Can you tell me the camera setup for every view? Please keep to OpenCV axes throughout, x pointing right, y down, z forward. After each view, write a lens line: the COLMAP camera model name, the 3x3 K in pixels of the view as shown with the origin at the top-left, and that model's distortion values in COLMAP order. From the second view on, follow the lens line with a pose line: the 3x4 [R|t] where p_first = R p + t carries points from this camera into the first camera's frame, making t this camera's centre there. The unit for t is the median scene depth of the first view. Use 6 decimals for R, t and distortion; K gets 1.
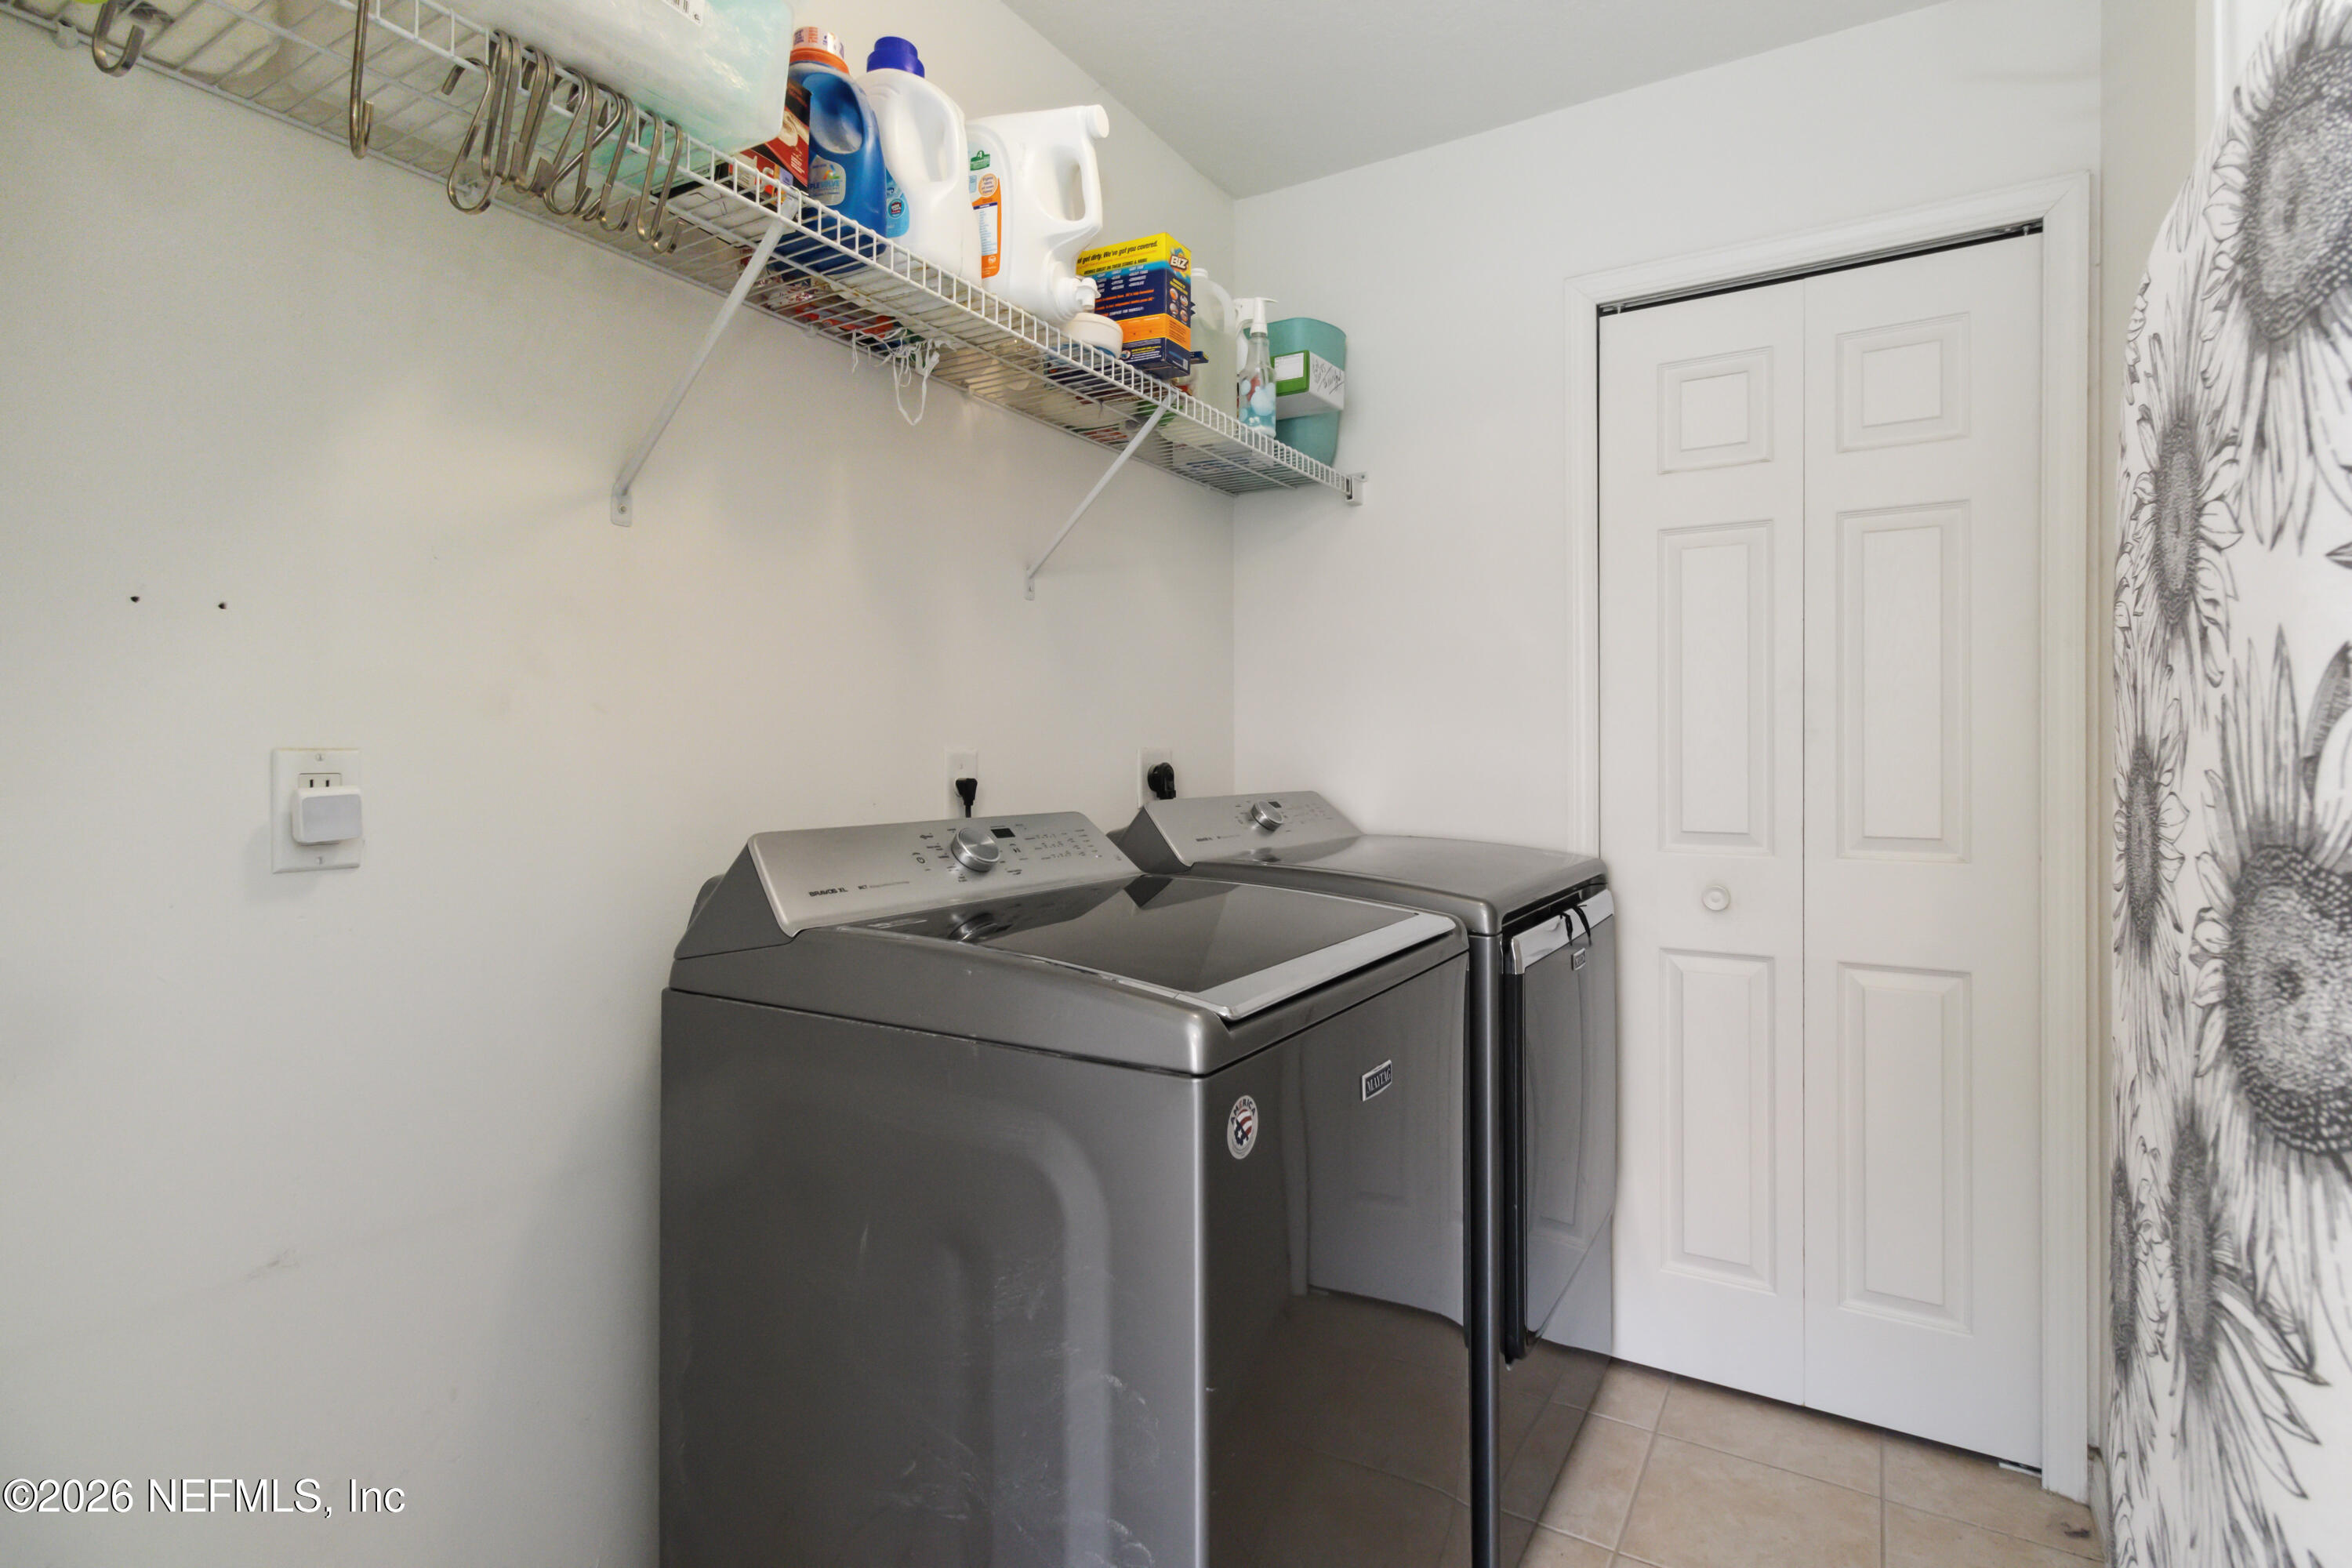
lens RADIAL K [[1134.3, 0, 1205.3], [0, 1134.3, 752.7], [0, 0, 1]] dist [0.006694, 0.000316]
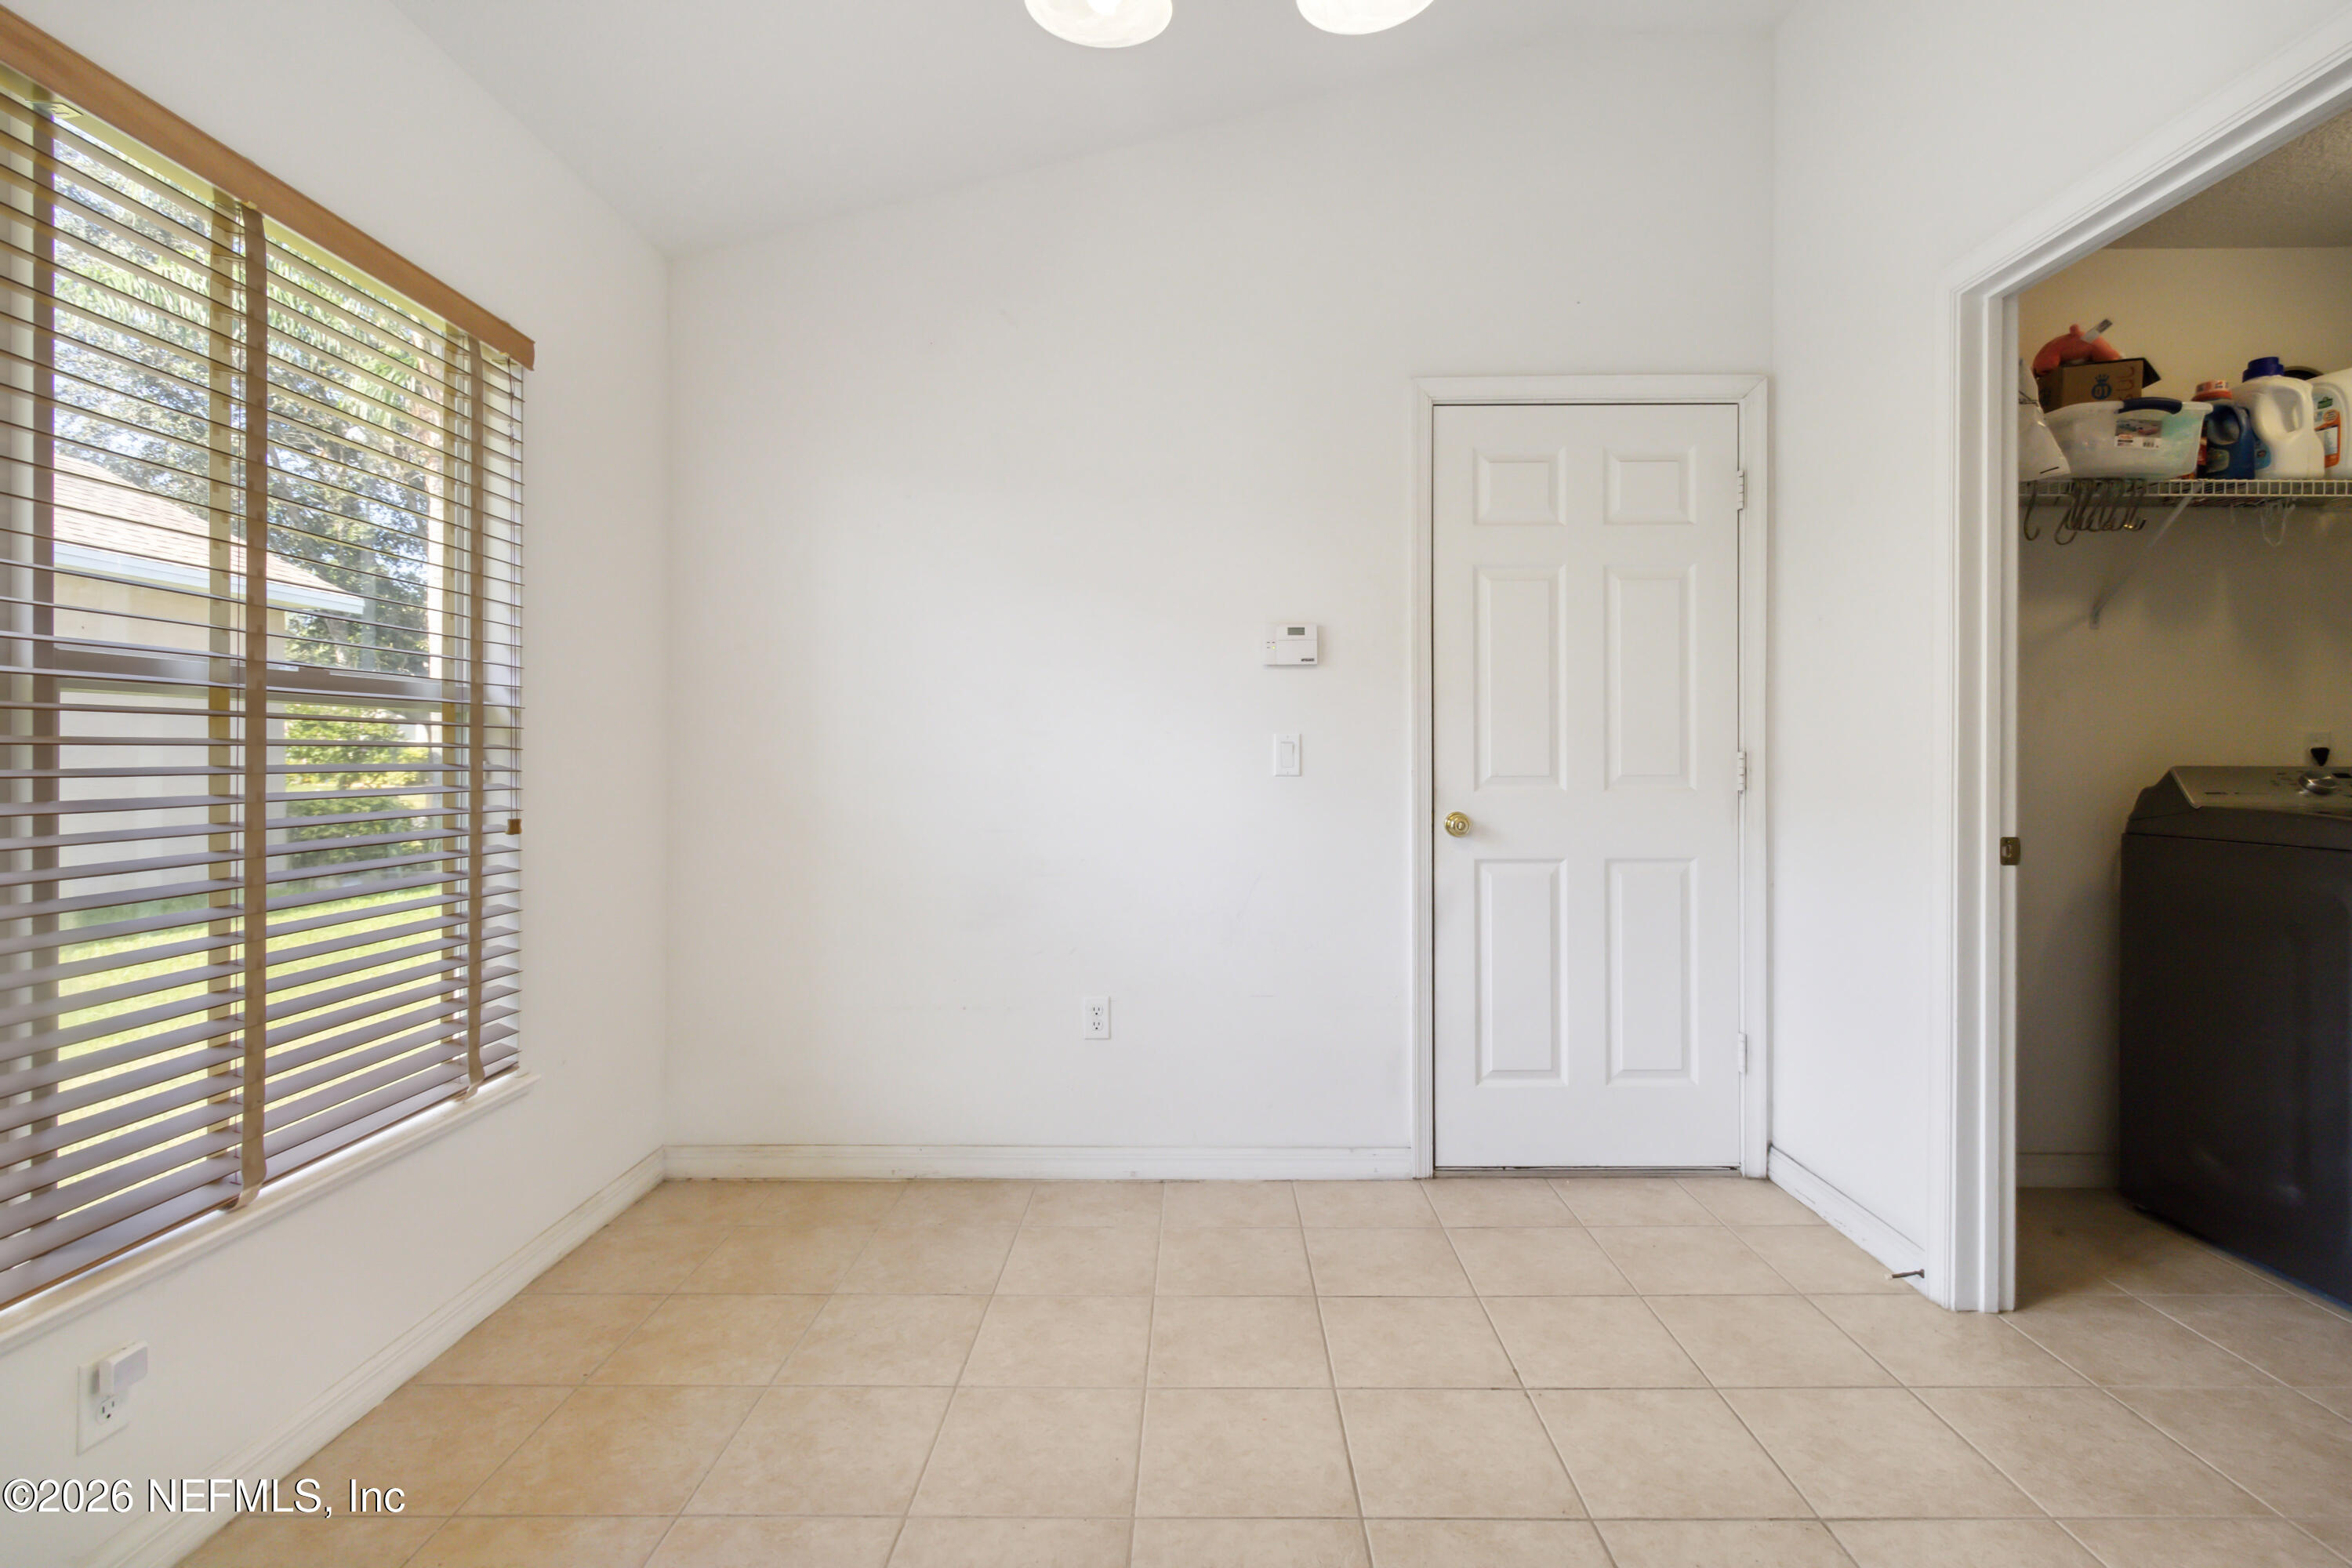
lens RADIAL K [[1109.8, 0, 1199.1], [0, 1109.8, 754.2], [0, 0, 1]] dist [0.005902, -0.000086]
pose [[0.510591, 0.003263, -0.859817, 0.440738], [-0.003099, 0.999993, 0.001955, 0.044509], [0.859818, 0.001667, 0.510598, -1.531506]]
